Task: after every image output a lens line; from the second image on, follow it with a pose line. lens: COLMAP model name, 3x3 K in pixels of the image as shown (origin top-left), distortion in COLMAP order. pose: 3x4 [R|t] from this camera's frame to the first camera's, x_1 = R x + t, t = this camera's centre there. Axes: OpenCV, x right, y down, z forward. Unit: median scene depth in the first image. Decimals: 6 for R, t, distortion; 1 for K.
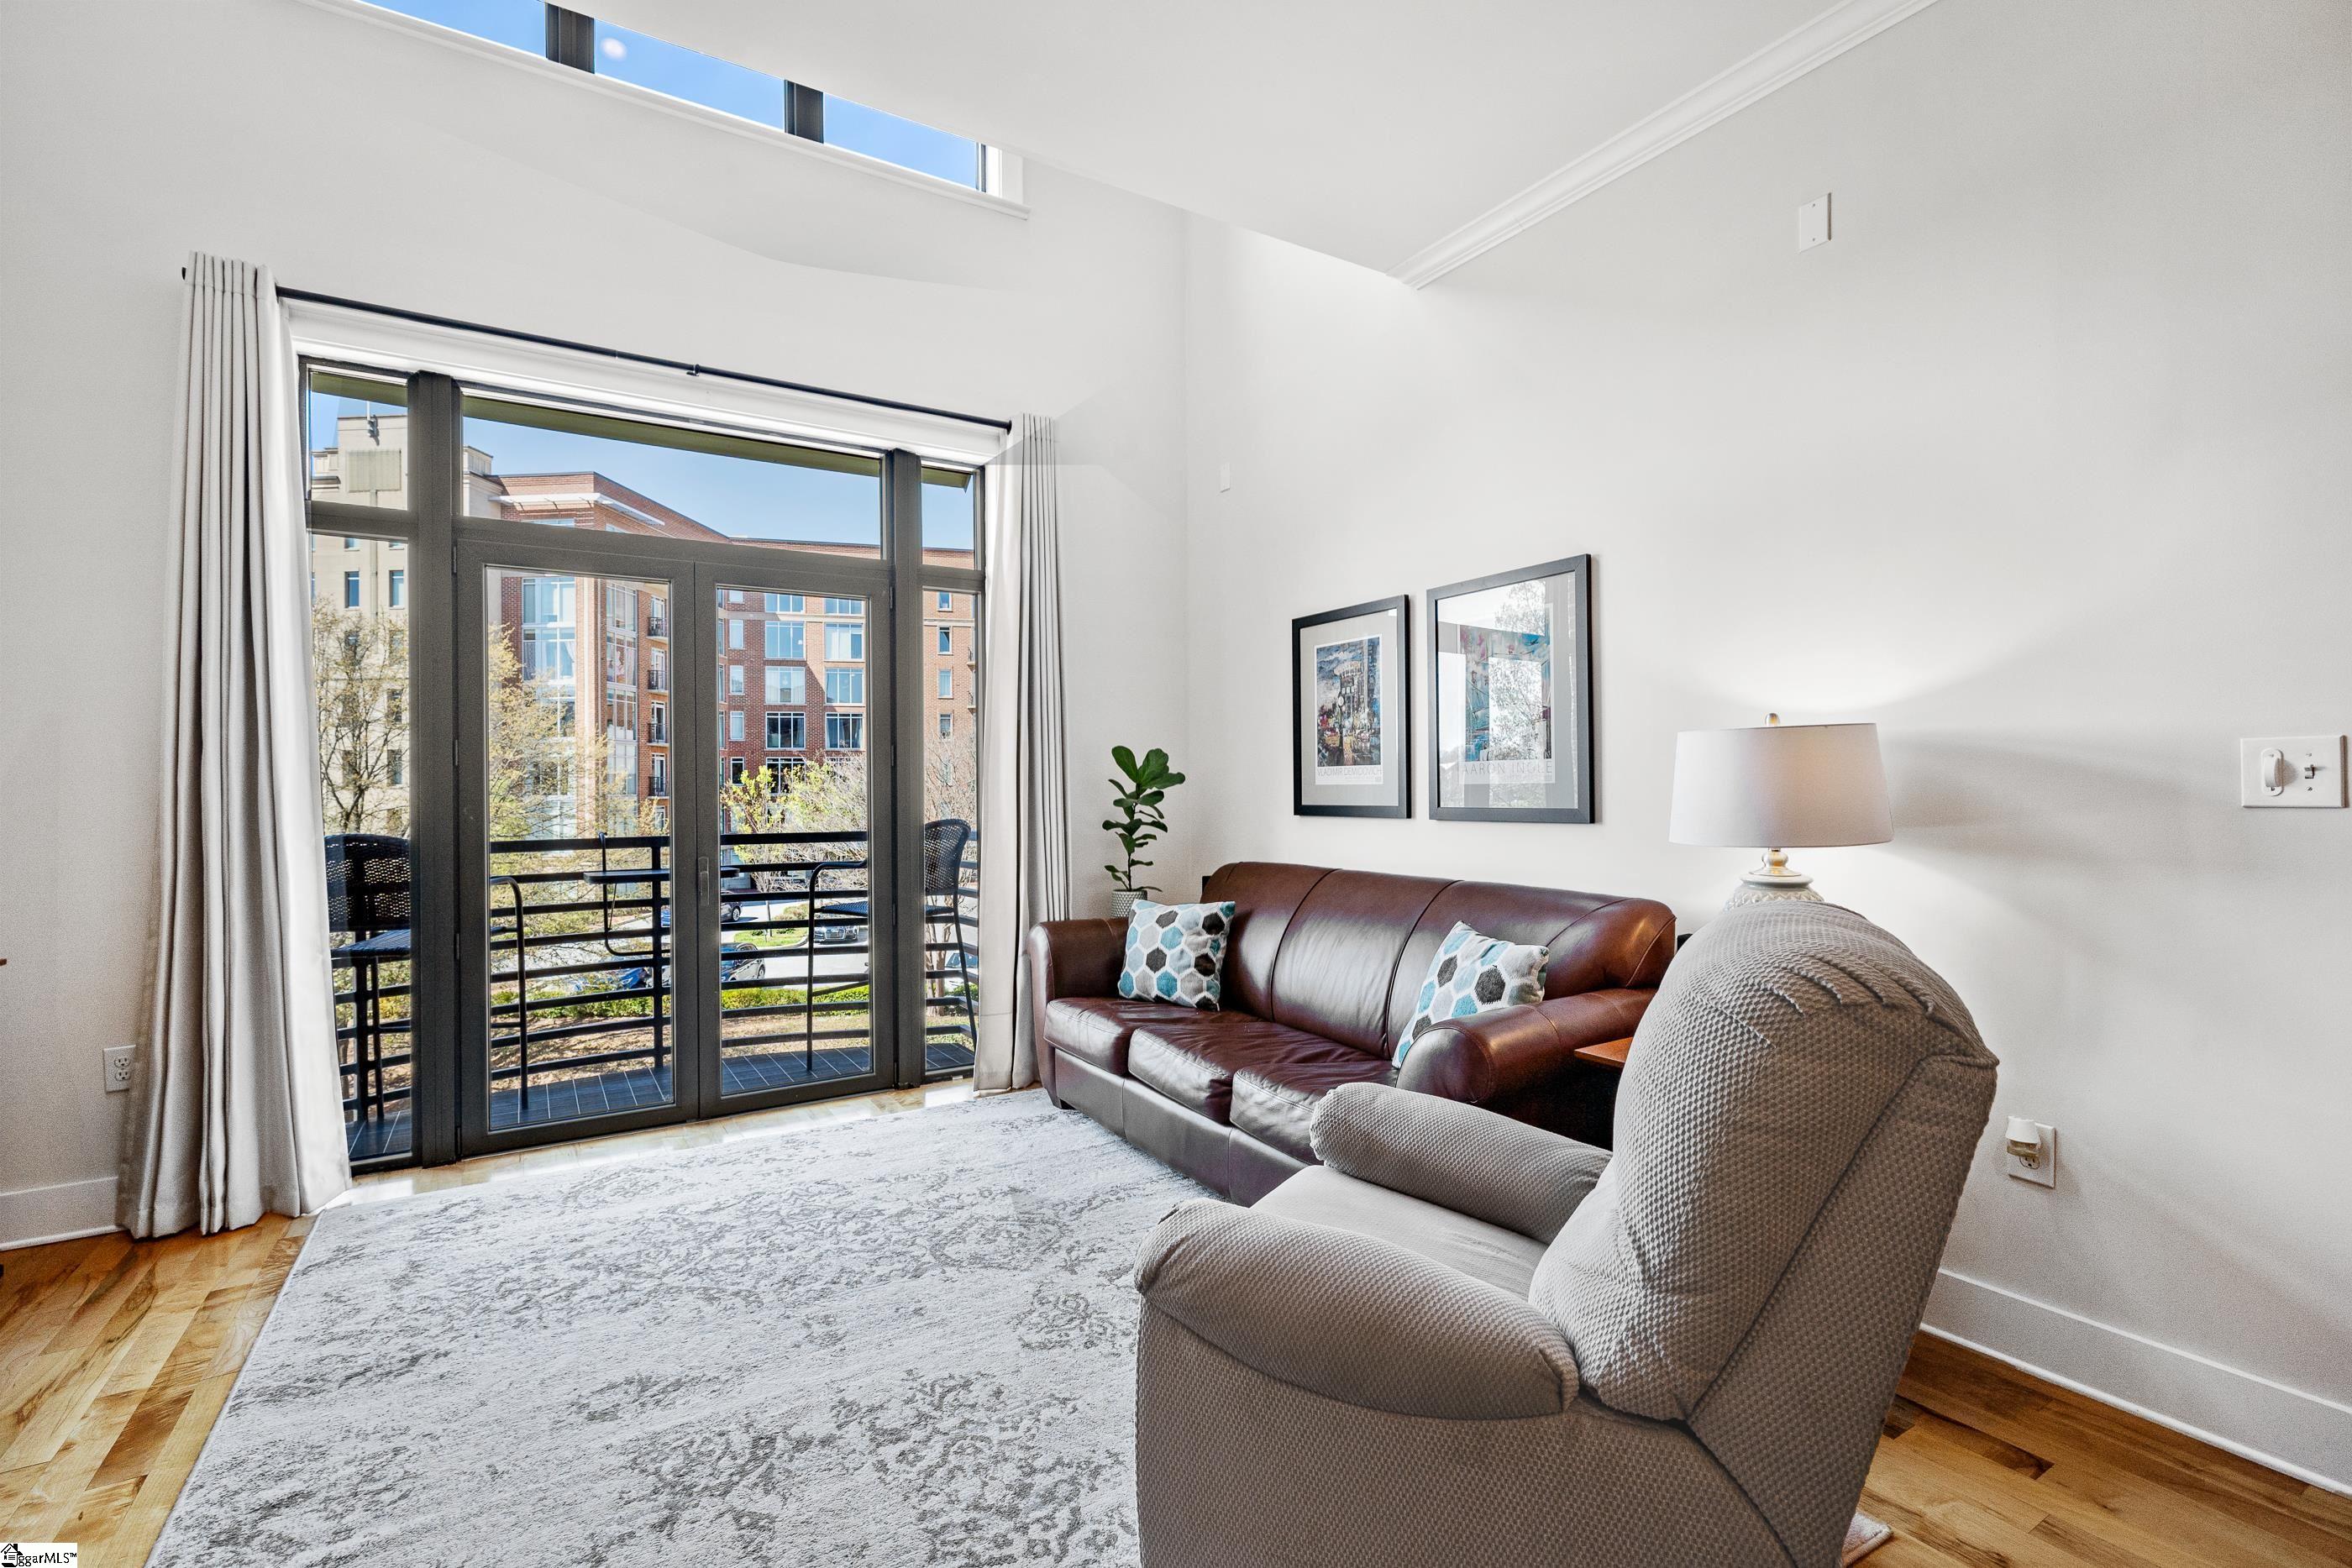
lens RADIAL K [[1026.2, 0, 1180.1], [0, 1026.2, 787.3], [0, 0, 1]] dist [-0.004040, 0.000787]
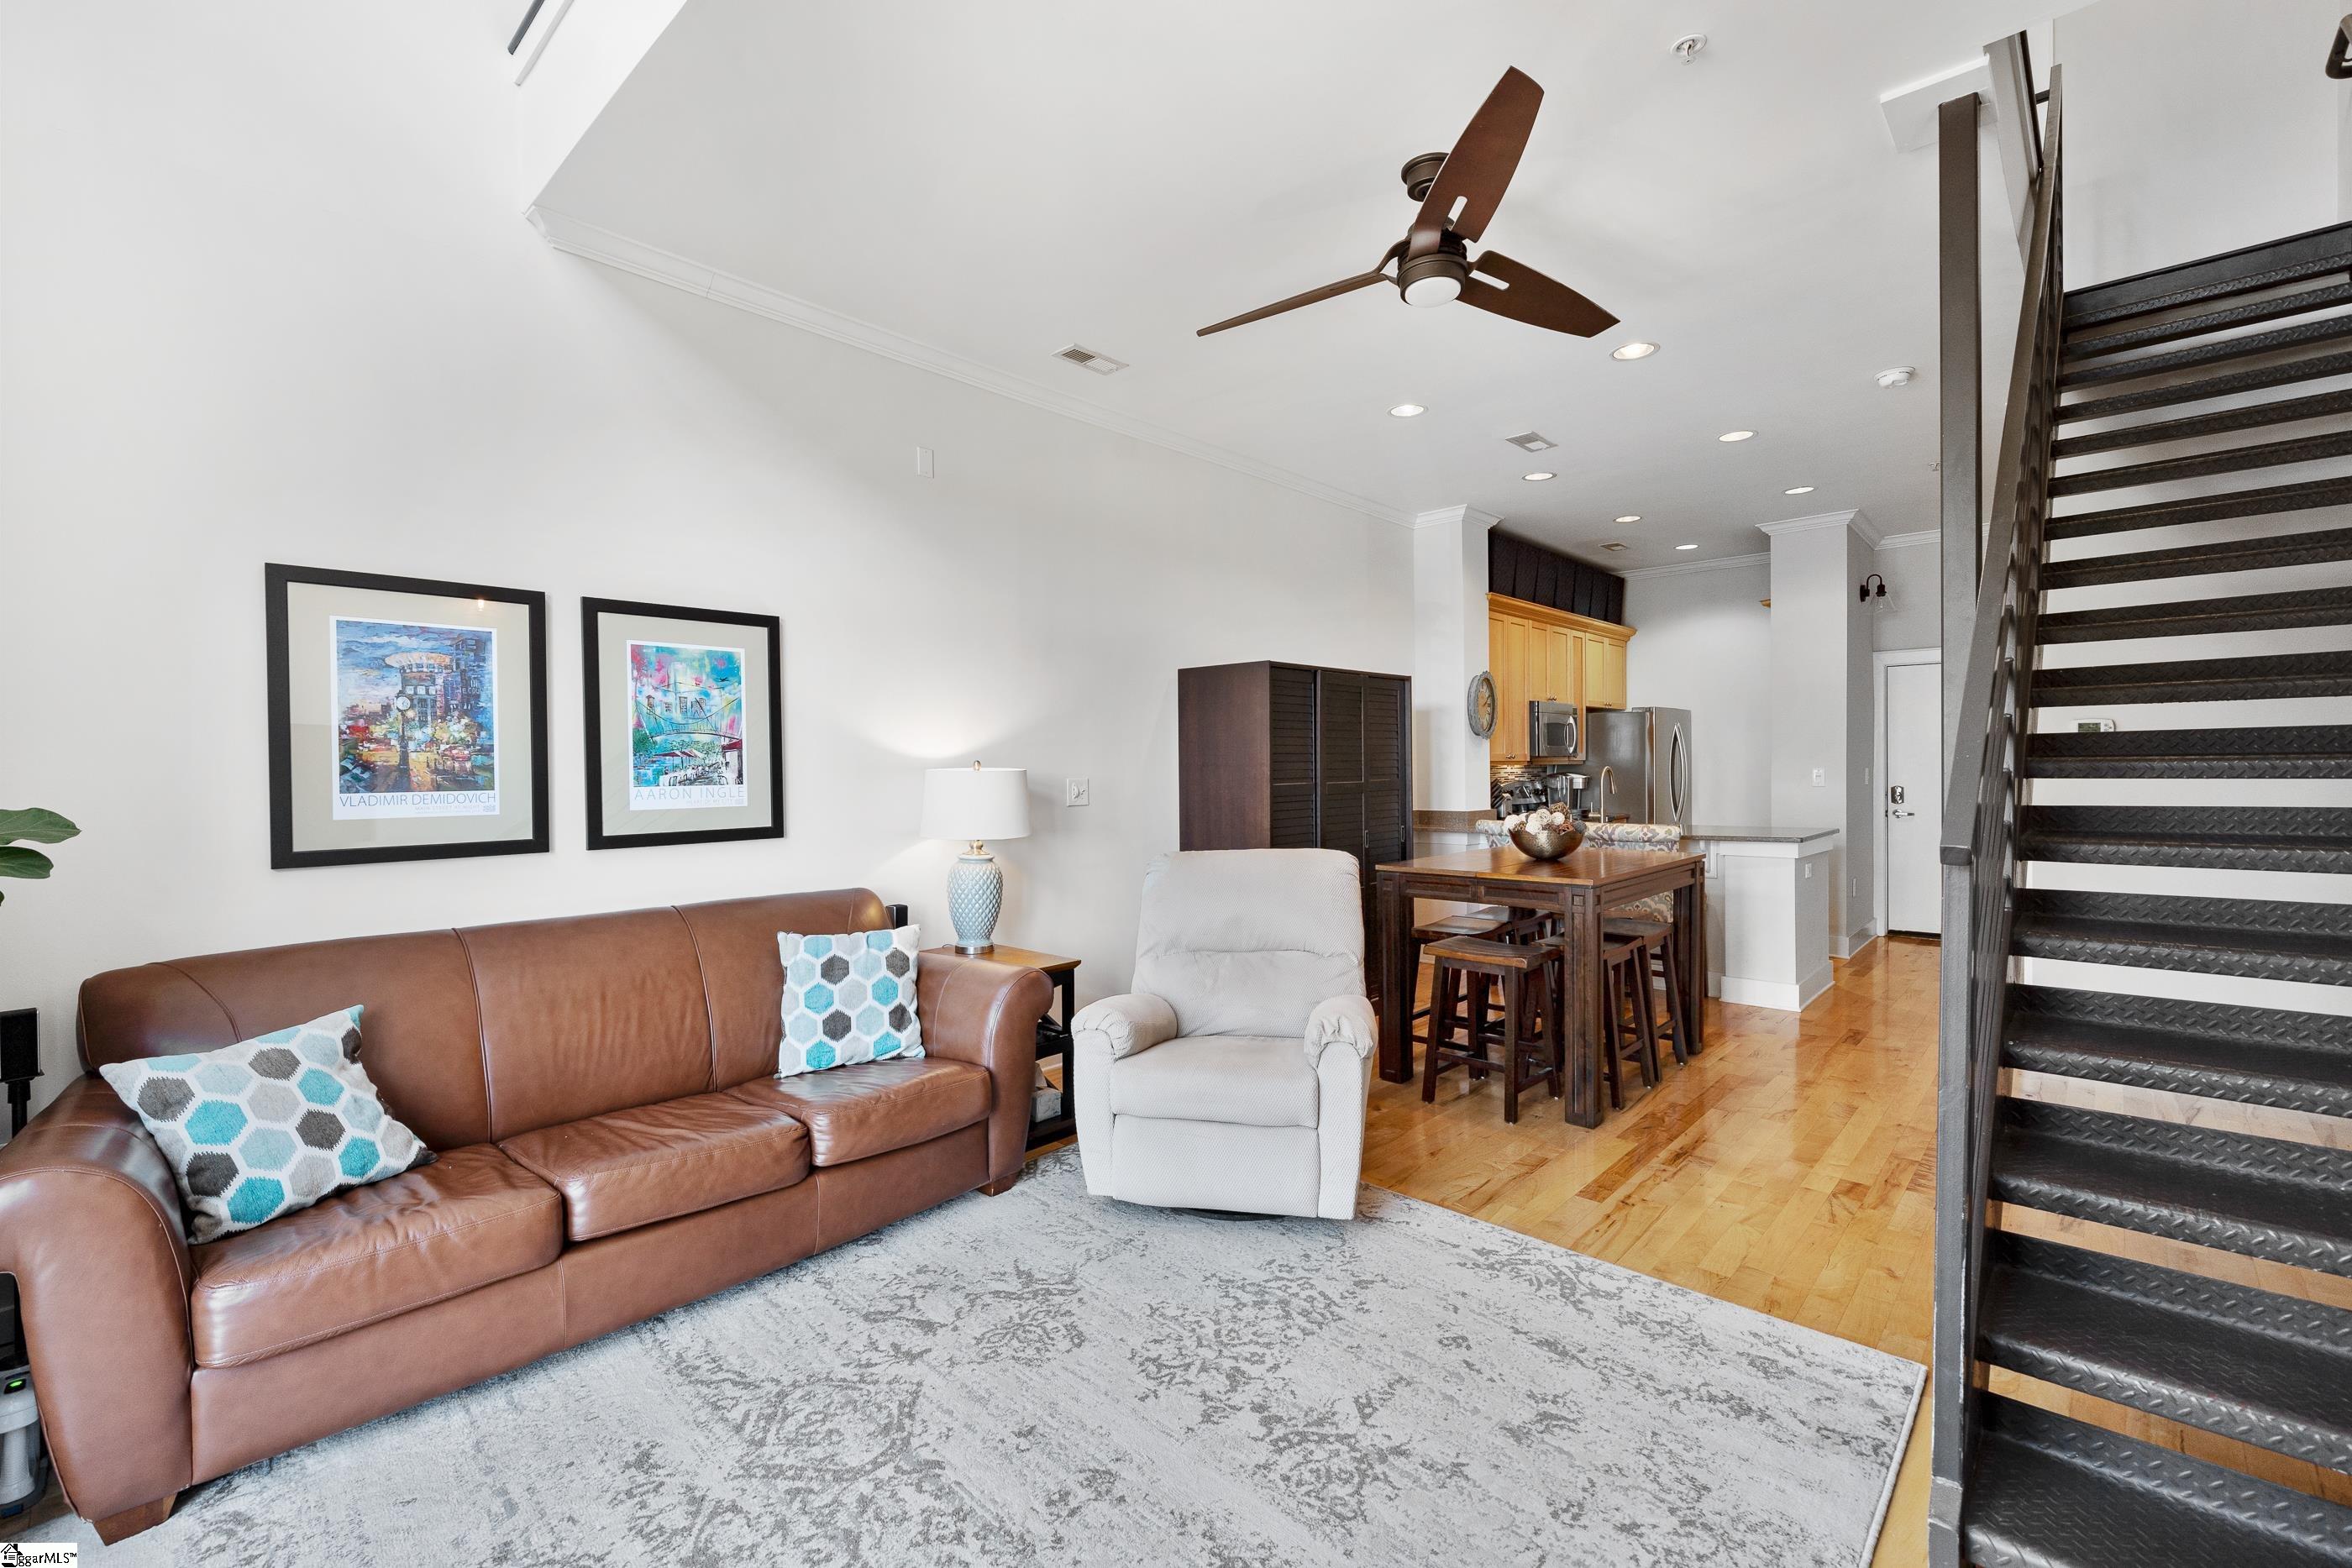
lens RADIAL K [[1026.2, 0, 1140.1], [0, 1026.2, 764.5], [0, 0, 1]] dist [-0.004040, 0.000787]
pose [[-0.236621, 0.012605, 0.971520, -0.706300], [0.012720, 0.999870, -0.009874, -0.027566], [-0.971519, 0.010022, -0.236751, 0.694679]]
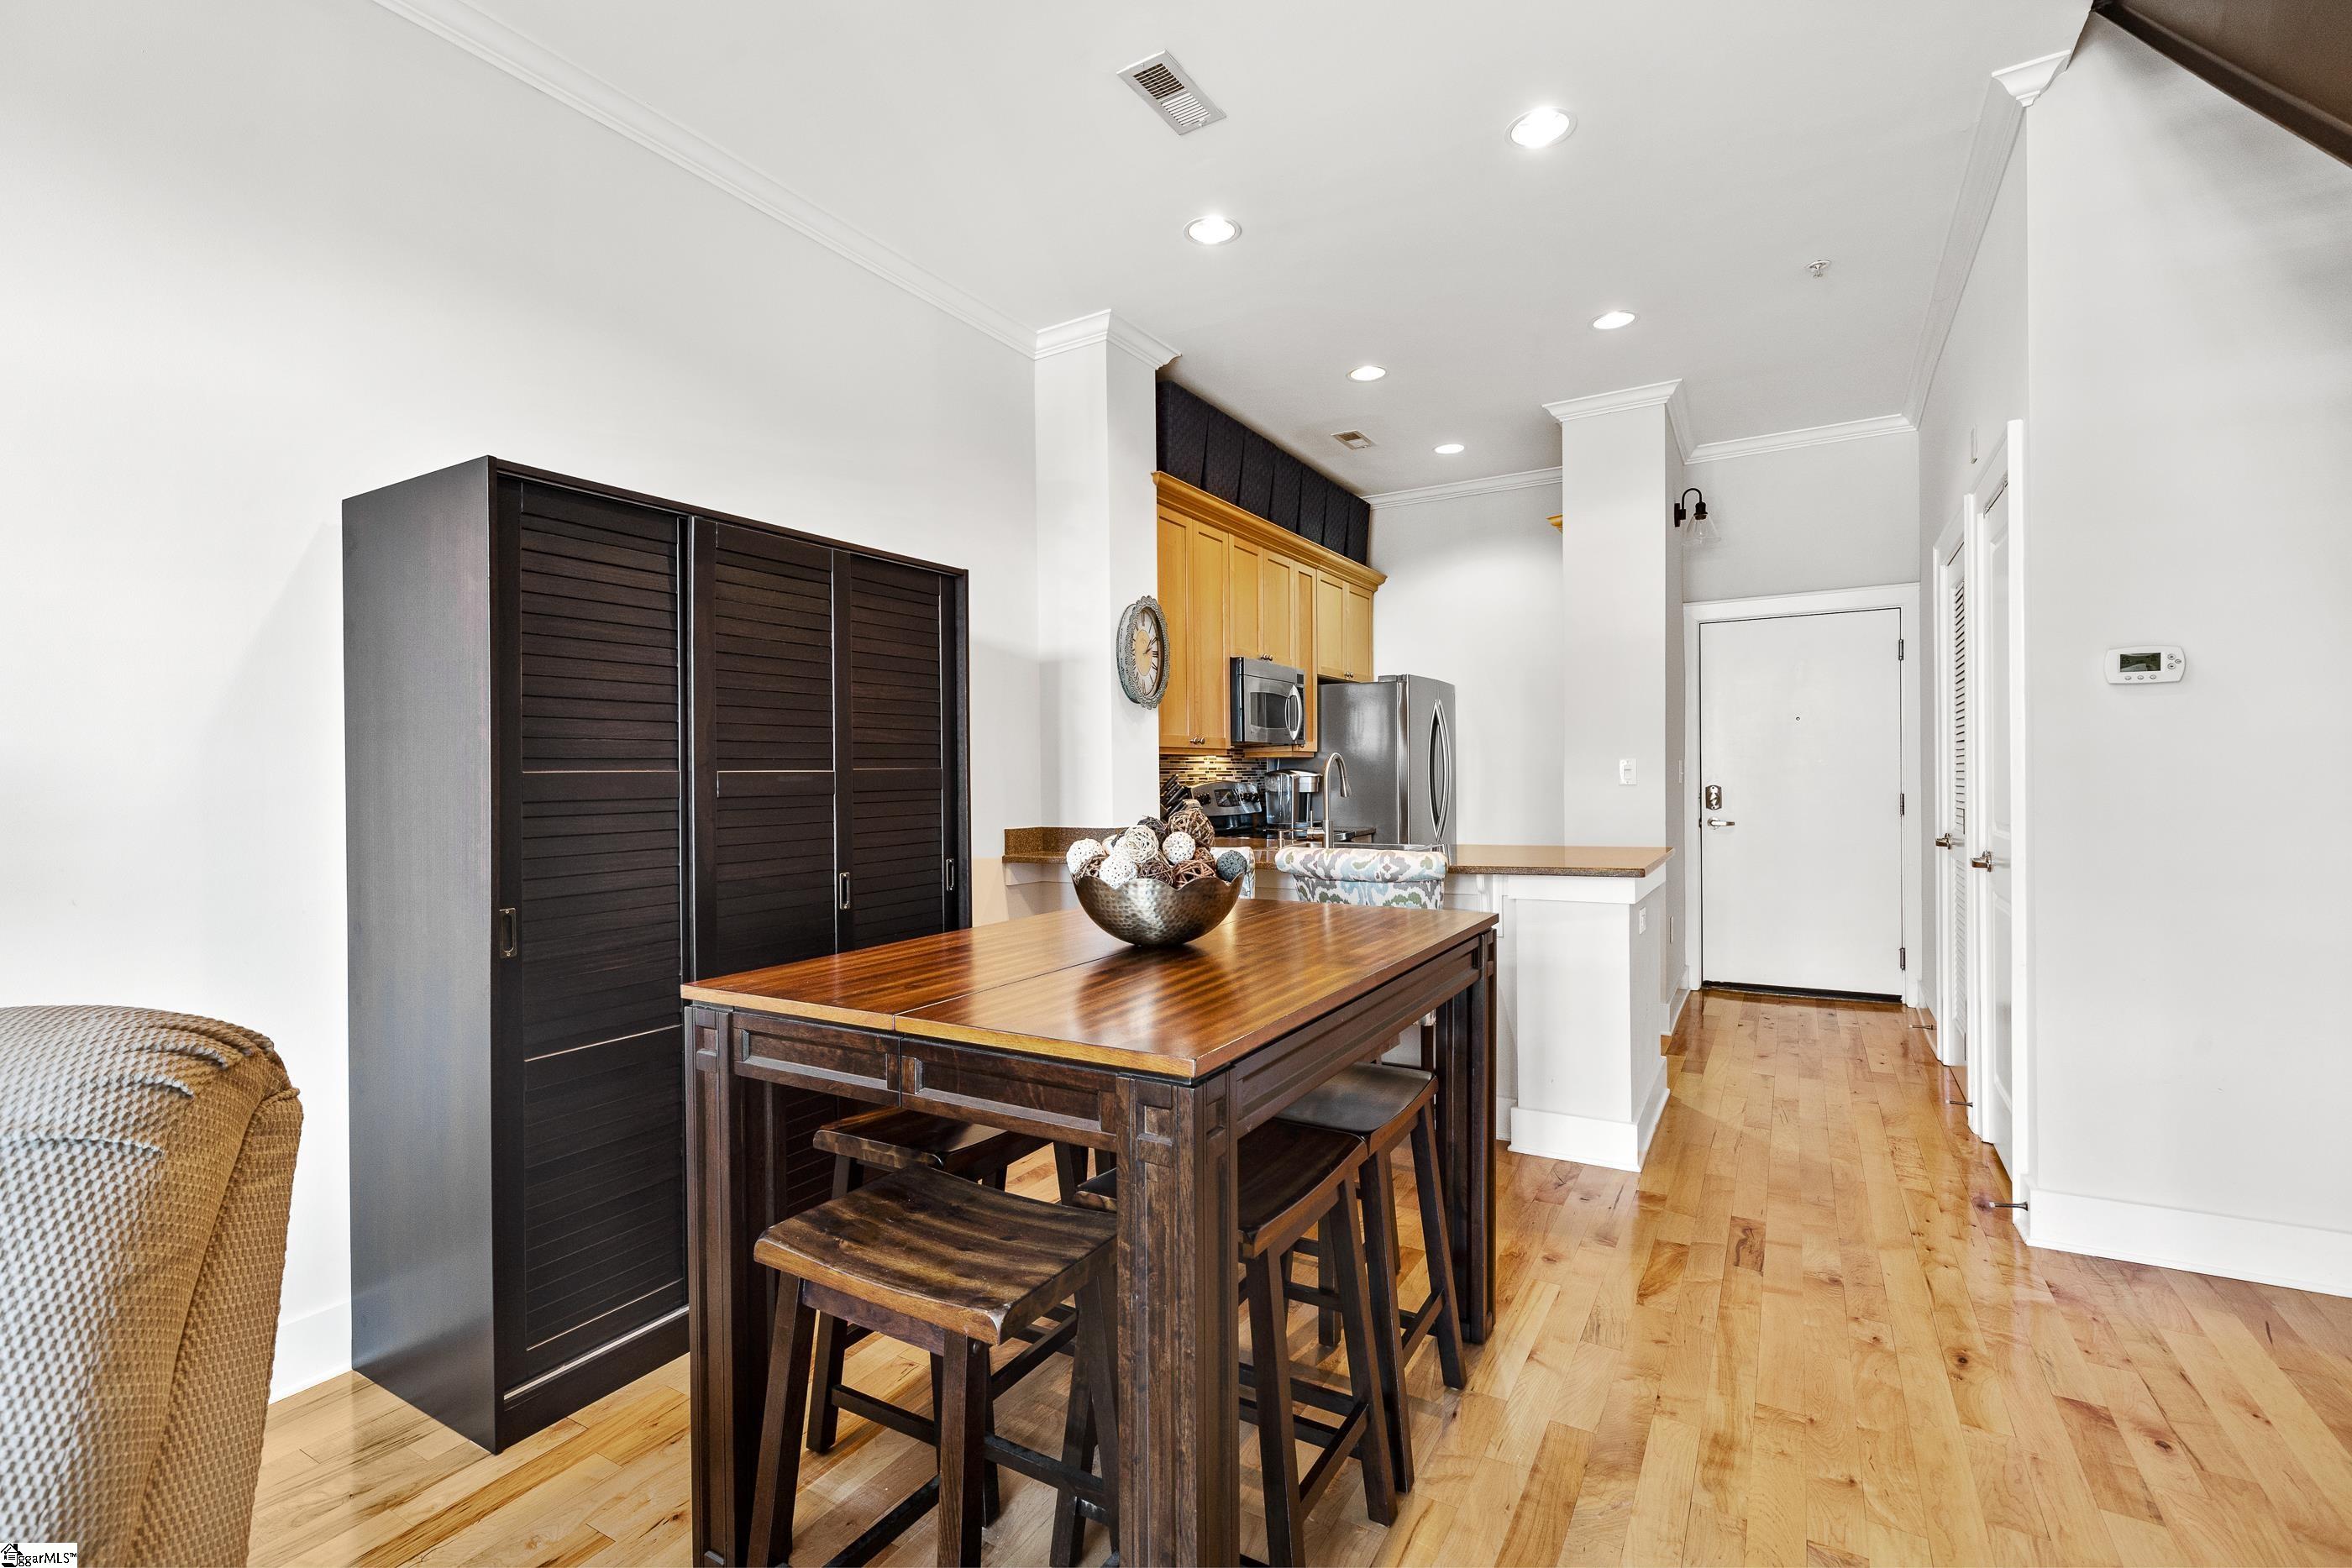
lens RADIAL K [[1026.2, 0, 1154.0], [0, 1026.2, 784.1], [0, 0, 1]] dist [-0.004040, 0.000787]
pose [[-0.438135, 0.009634, 0.898858, -0.104630], [0.019181, 0.999815, -0.001367, -0.001484], [-0.898705, 0.016642, -0.438239, 0.171301]]
